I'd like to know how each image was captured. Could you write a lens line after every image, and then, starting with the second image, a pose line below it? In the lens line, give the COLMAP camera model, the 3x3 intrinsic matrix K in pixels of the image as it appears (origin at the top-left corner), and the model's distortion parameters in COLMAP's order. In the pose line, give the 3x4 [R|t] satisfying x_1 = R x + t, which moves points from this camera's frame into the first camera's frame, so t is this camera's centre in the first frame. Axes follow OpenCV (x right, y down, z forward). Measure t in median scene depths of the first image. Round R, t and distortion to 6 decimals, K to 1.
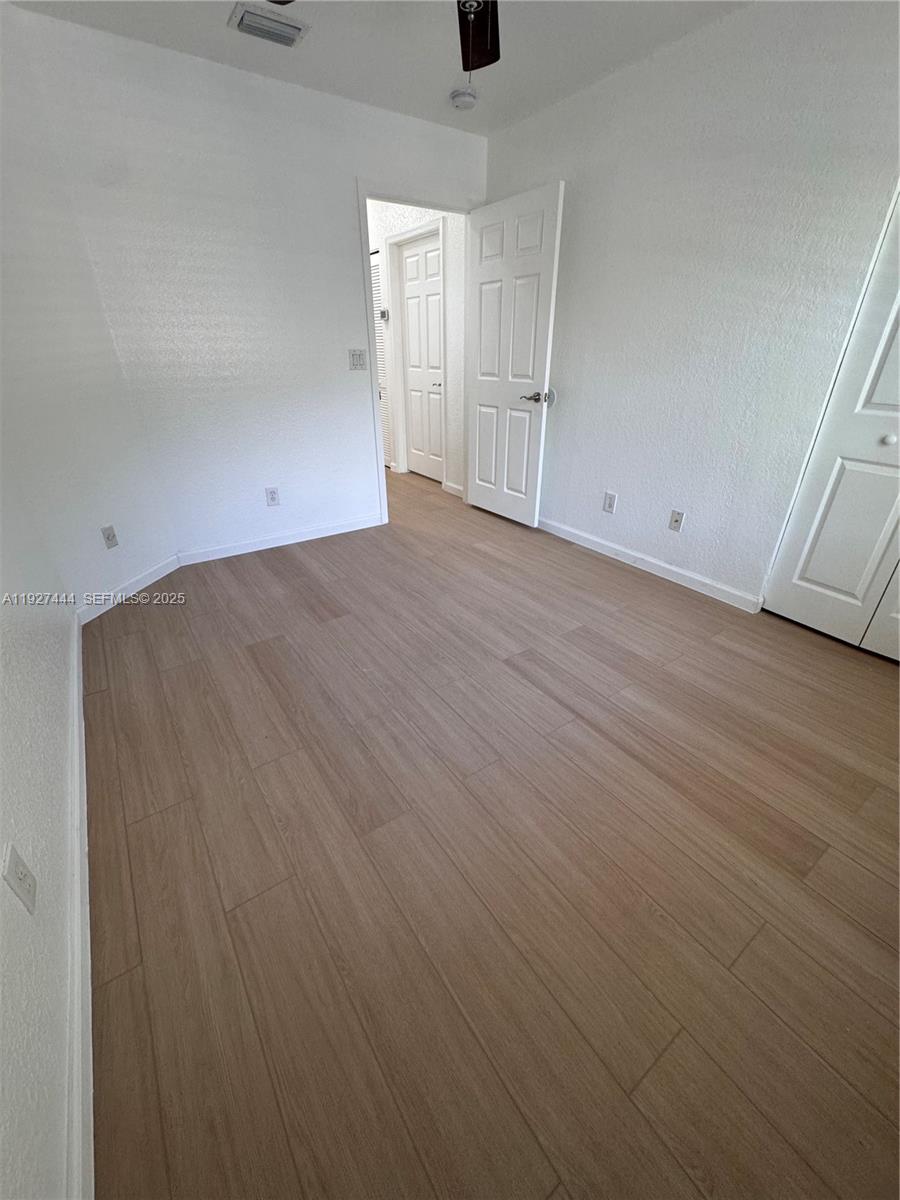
lens RADIAL K [[483.8, 0, 451.0], [0, 483.8, 597.5], [0, 0, 1]] dist [-0.004062, -0.000635]
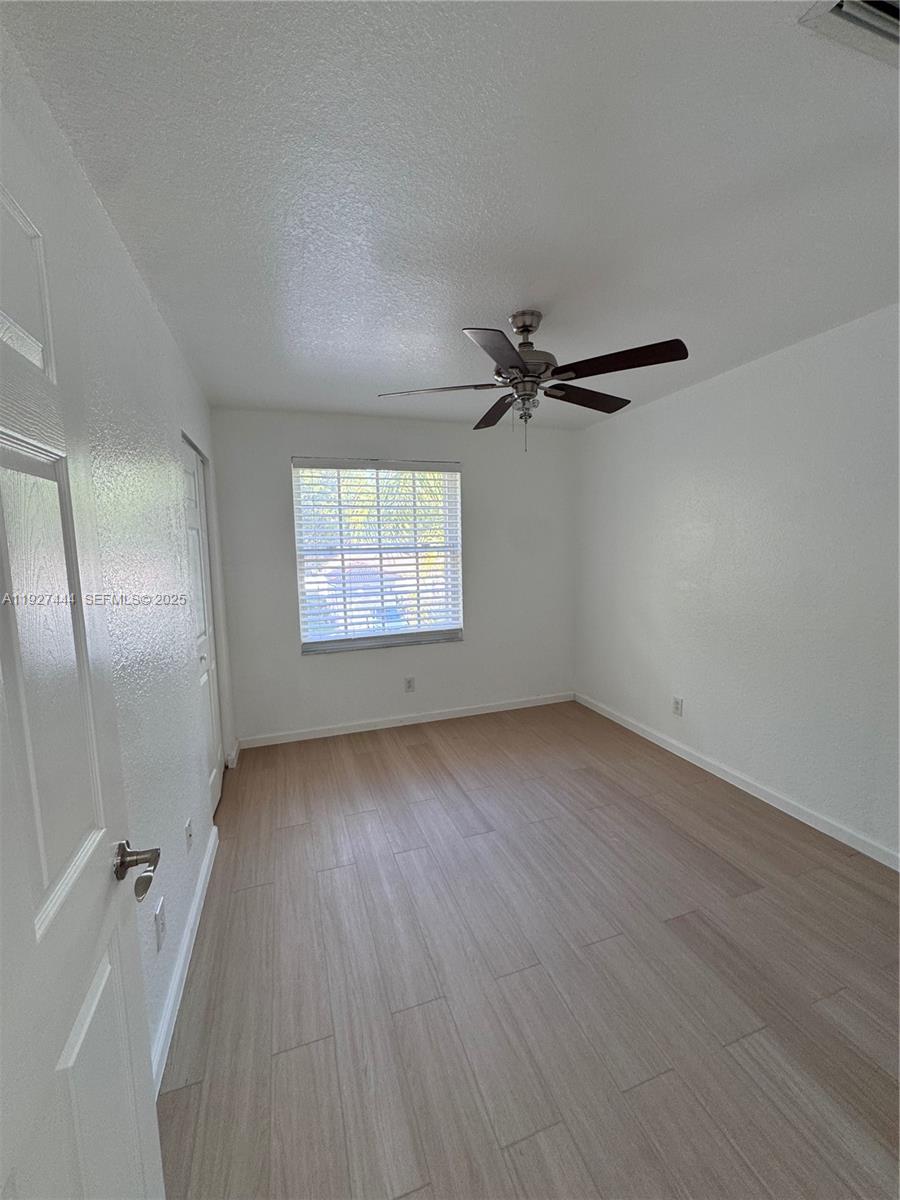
lens RADIAL K [[483.8, 0, 451.0], [0, 483.8, 597.5], [0, 0, 1]] dist [-0.004062, -0.000635]
pose [[-0.961626, -0.012168, 0.274092, -0.104131], [0.143302, 0.829642, 0.539591, -0.967354], [-0.233964, 0.558163, -0.796062, 1.615454]]
